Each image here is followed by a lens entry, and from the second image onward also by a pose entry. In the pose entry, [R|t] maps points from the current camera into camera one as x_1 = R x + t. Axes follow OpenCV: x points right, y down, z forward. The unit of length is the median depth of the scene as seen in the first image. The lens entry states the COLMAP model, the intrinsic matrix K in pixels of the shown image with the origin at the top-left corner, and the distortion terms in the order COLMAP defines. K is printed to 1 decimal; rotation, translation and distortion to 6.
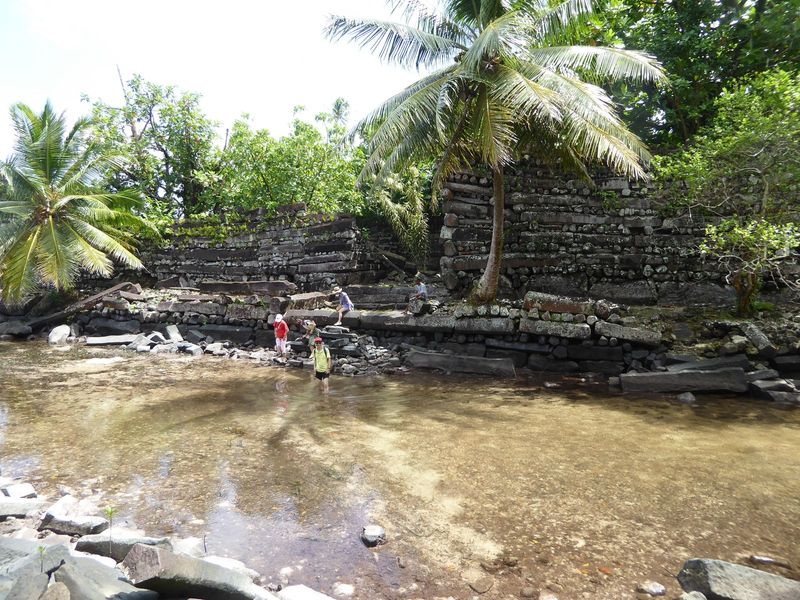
lens RADIAL K [[584.5, 0, 400.0], [0, 584.5, 300.0], [0, 0, 1]] dist [0.002446, 0.004961]
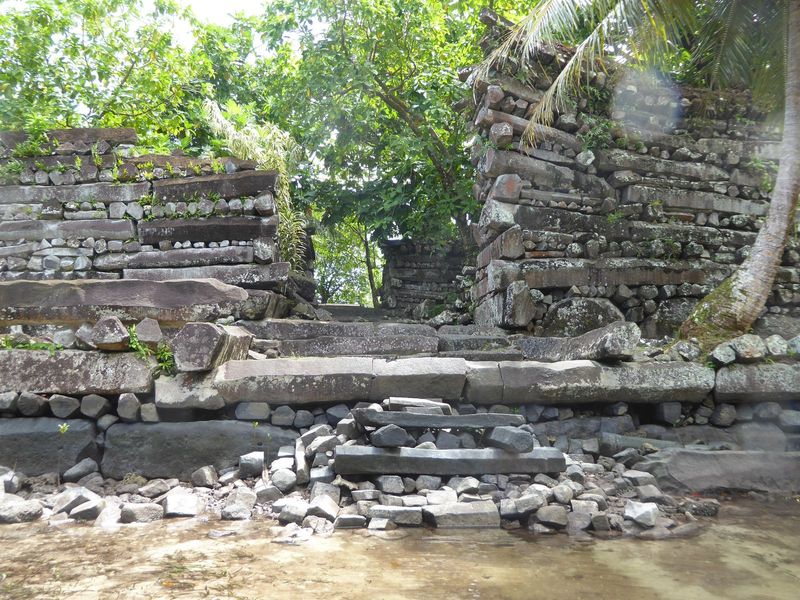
lens RADIAL K [[724.3, 0, 400.0], [0, 724.3, 300.0], [0, 0, 1]] dist [0.014253, 0.008744]
pose [[0.848516, 0.050163, 0.526787, -0.324988], [0.030279, 0.989263, -0.142973, 0.044599], [-0.528303, 0.137266, 0.837887, 0.574043]]
